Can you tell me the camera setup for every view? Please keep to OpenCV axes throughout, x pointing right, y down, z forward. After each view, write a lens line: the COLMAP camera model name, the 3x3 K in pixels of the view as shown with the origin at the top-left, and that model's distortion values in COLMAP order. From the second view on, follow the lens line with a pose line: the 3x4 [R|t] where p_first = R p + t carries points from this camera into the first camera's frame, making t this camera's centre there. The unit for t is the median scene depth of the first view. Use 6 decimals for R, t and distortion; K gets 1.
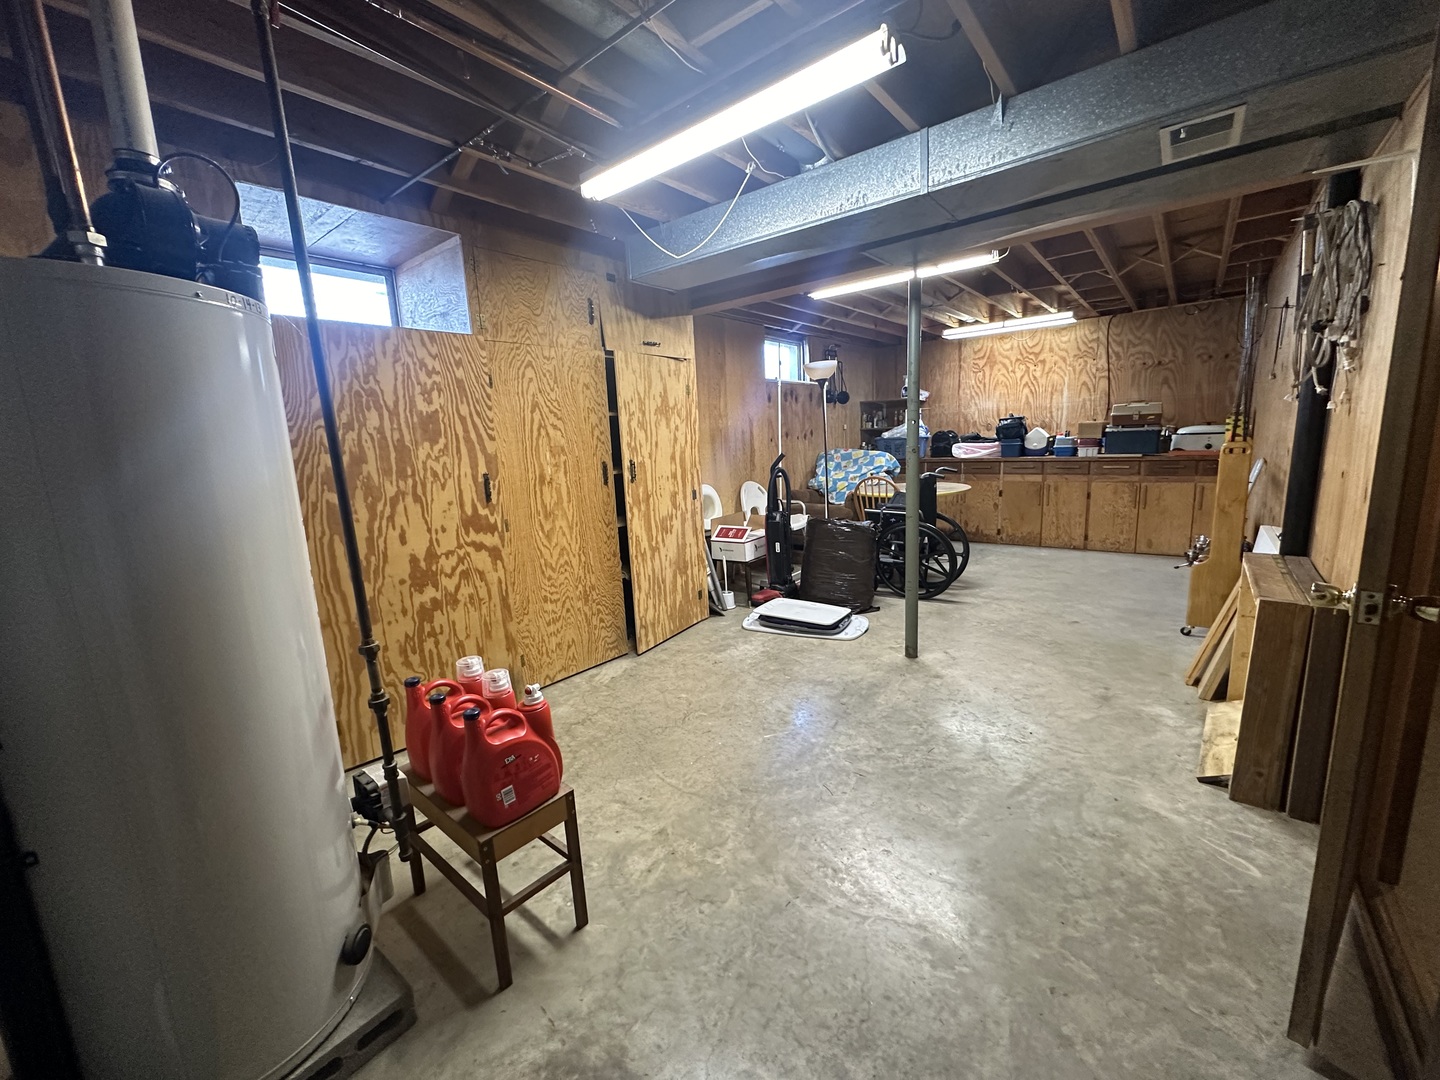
lens RADIAL K [[578.0, 0, 722.6], [0, 578.0, 542.3], [0, 0, 1]] dist [-0.003067, 0.000042]
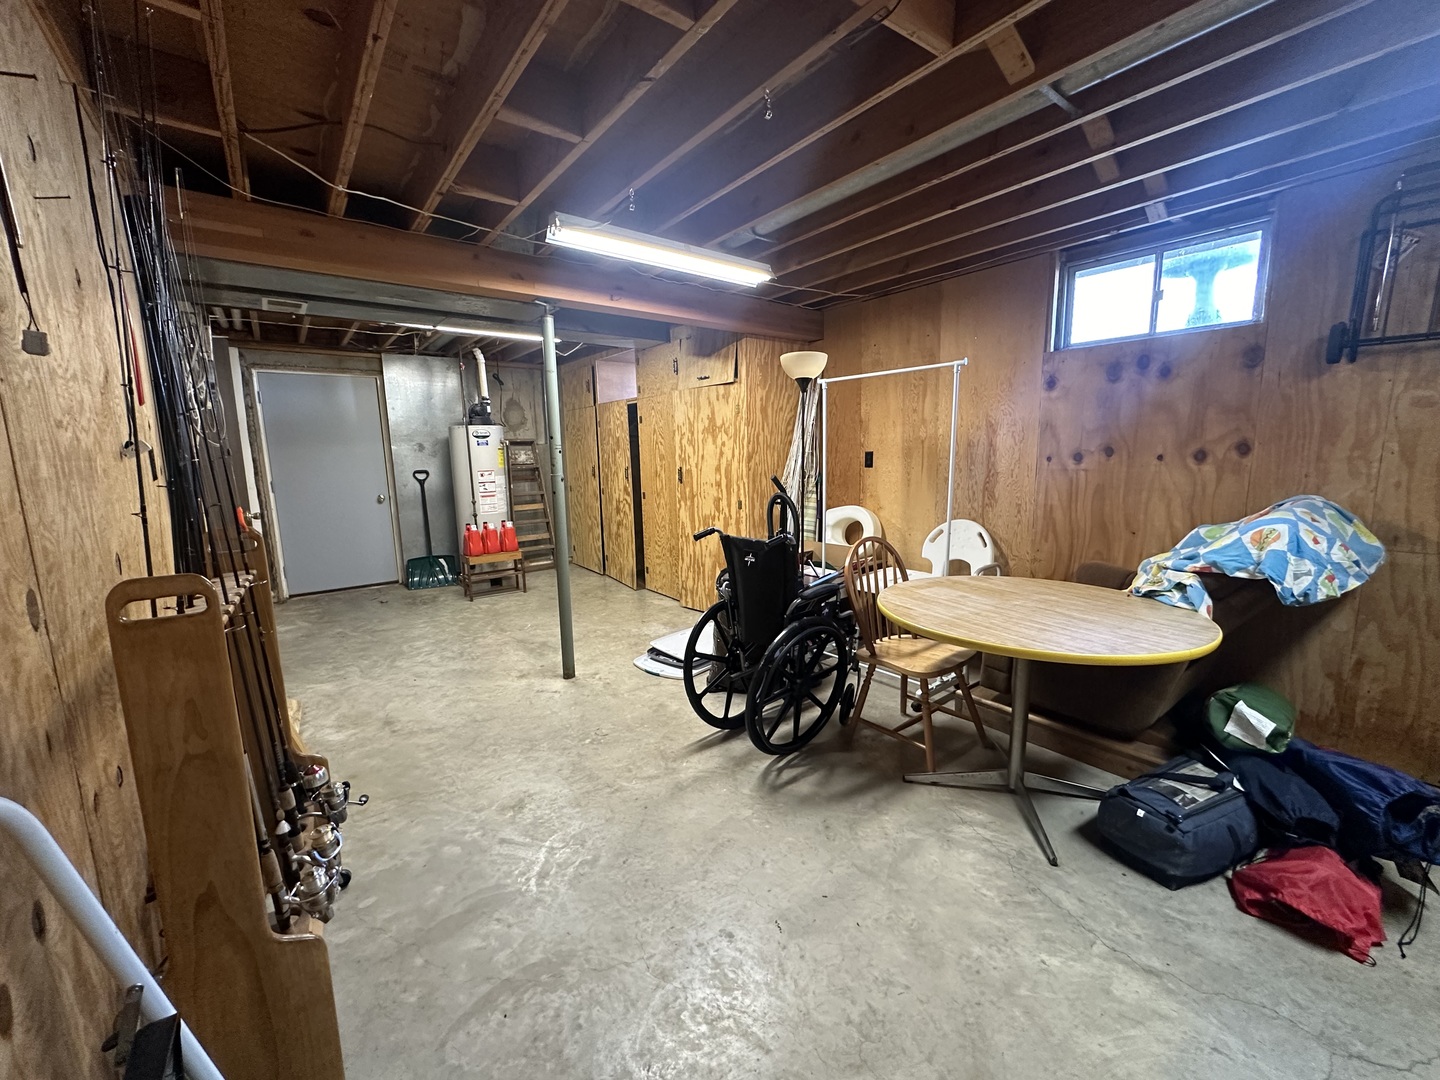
lens RADIAL K [[578.0, 0, 723.5], [0, 578.0, 541.8], [0, 0, 1]] dist [-0.003067, 0.000042]
pose [[-0.236994, 0.203363, -0.949988, 1.101576], [-0.145017, 0.959485, 0.241573, -0.299719], [0.960627, 0.195016, -0.197901, 1.313019]]
